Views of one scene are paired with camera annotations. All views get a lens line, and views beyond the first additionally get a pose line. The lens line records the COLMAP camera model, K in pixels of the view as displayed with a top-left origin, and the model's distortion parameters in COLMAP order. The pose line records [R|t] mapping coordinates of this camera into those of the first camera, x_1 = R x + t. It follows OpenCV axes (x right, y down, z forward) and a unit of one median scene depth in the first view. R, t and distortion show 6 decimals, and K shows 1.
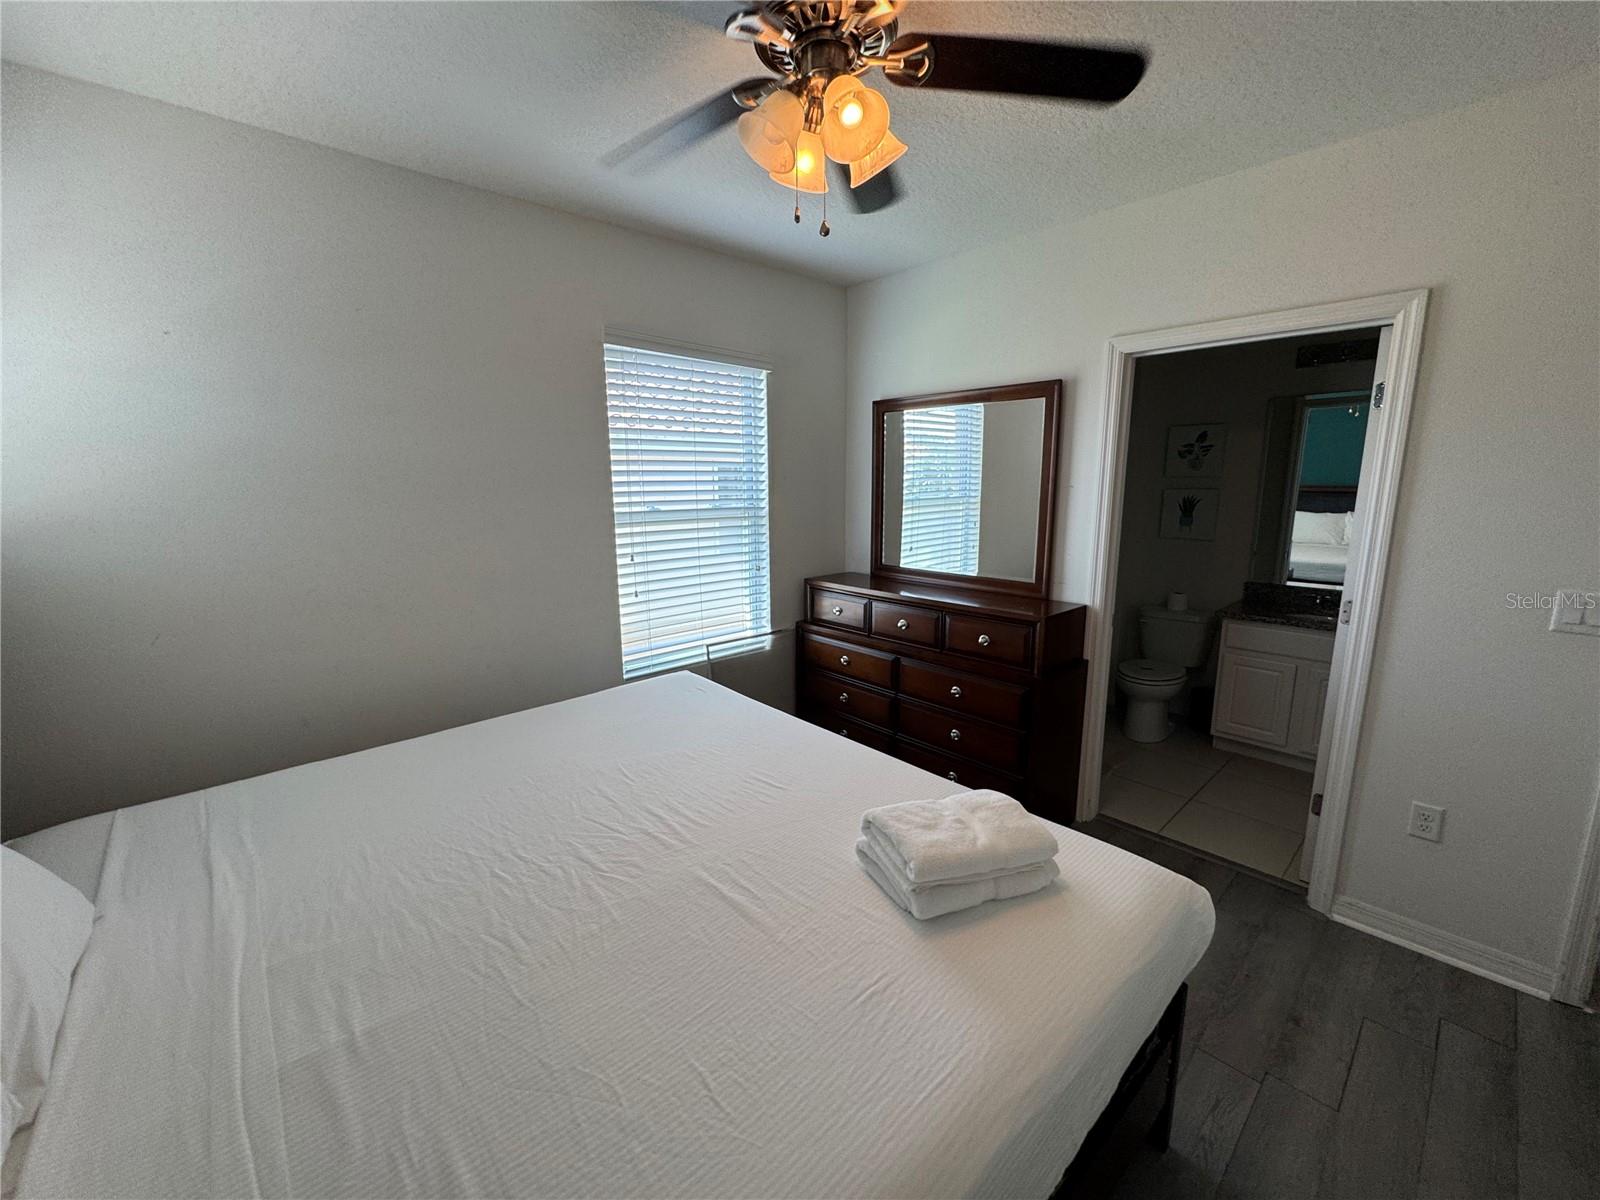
lens RADIAL K [[641.5, 0, 798.5], [0, 641.5, 599.1], [0, 0, 1]] dist [-0.006229, 0.000264]
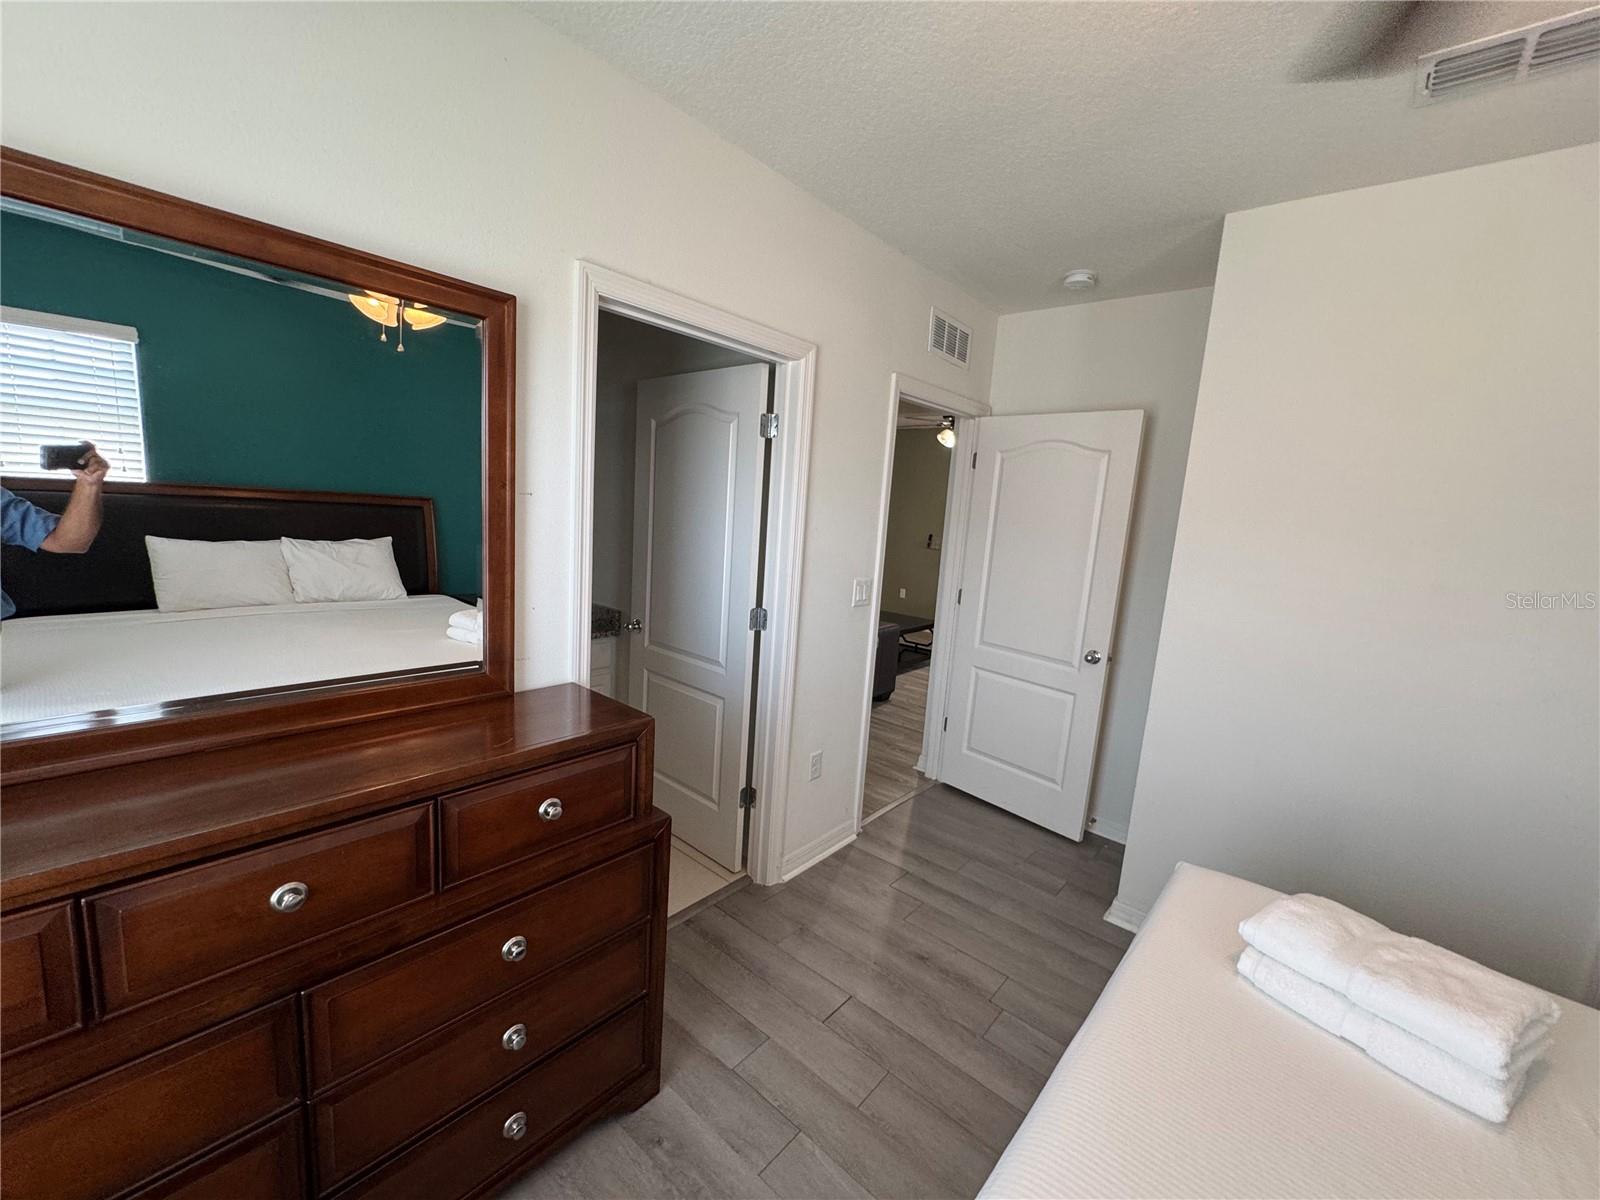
lens RADIAL K [[641.5, 0, 798.5], [0, 641.5, 599.1], [0, 0, 1]] dist [-0.006229, 0.000264]
pose [[-0.108184, -0.148224, 0.983019, -0.229248], [0.113898, 0.980463, 0.160374, -0.181854], [-0.987585, 0.129314, -0.089187, 1.015972]]
